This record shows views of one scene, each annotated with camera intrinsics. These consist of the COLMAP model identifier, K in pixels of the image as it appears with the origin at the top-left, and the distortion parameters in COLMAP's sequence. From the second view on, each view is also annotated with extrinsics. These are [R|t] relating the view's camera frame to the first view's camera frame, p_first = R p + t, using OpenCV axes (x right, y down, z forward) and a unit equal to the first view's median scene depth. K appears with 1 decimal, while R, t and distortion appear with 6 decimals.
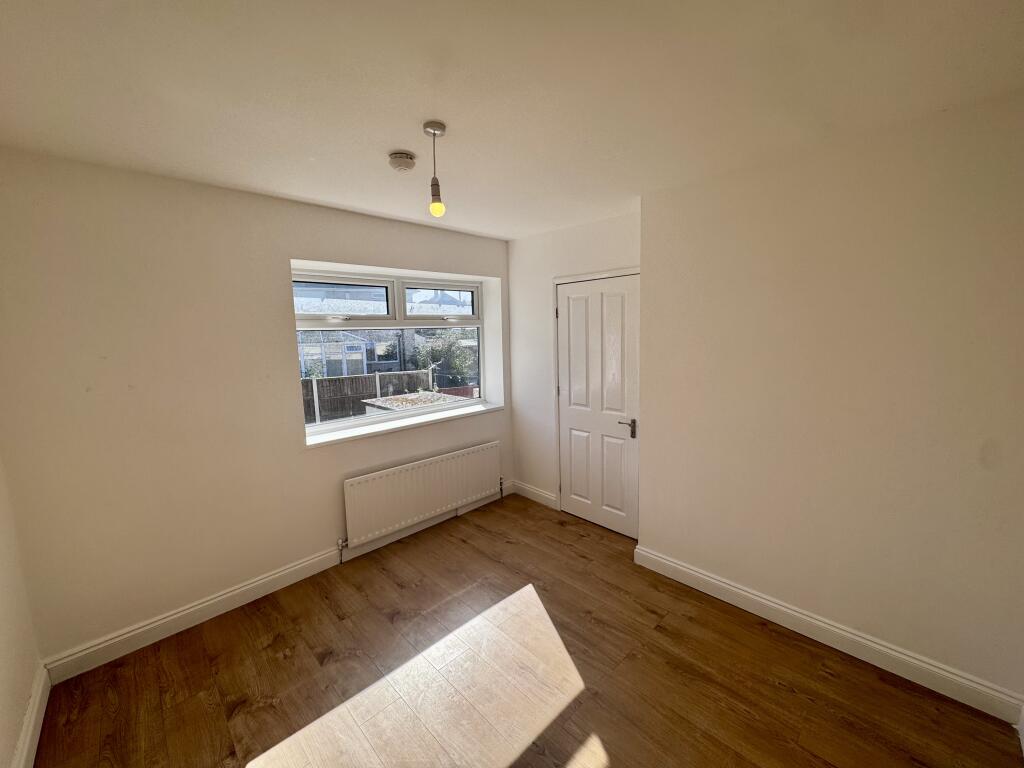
lens RADIAL K [[407.8, 0, 514.1], [0, 407.8, 381.4], [0, 0, 1]] dist [-0.001926, -0.000197]
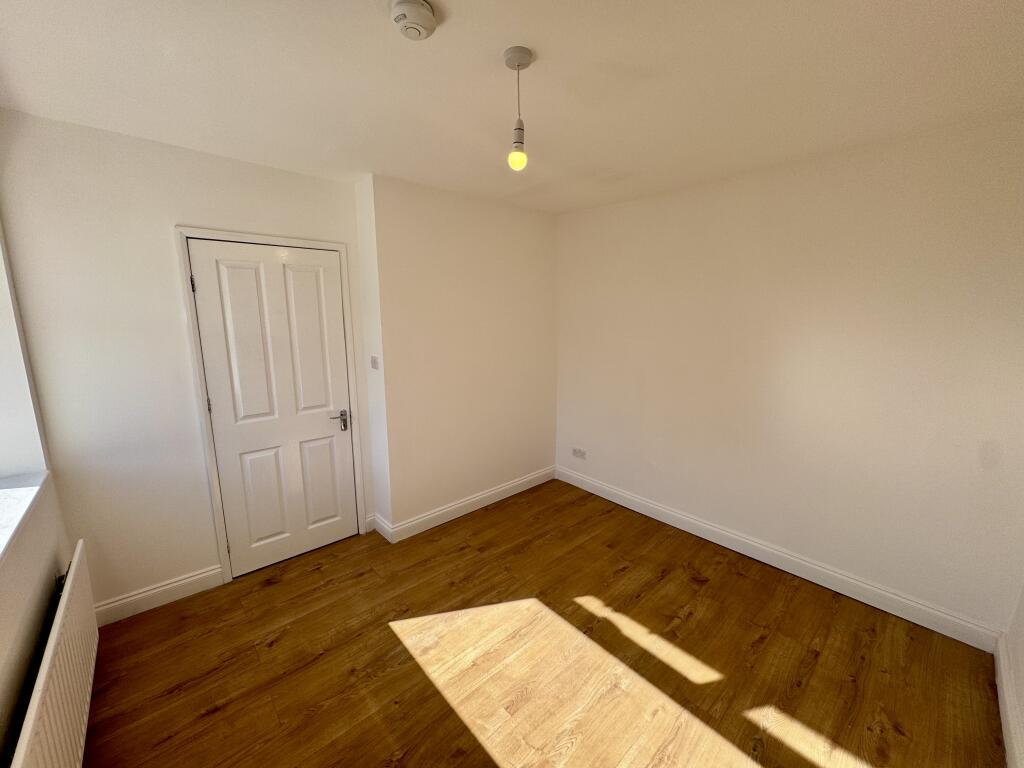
lens RADIAL K [[406.1, 0, 512.0], [0, 406.1, 384.0], [0, 0, 1]] dist [-0.003356, -0.000131]
pose [[0.035771, -0.161679, 0.986195, -0.628988], [0.117453, 0.980668, 0.156512, -0.069580], [-0.992434, 0.110233, 0.054069, 0.607508]]
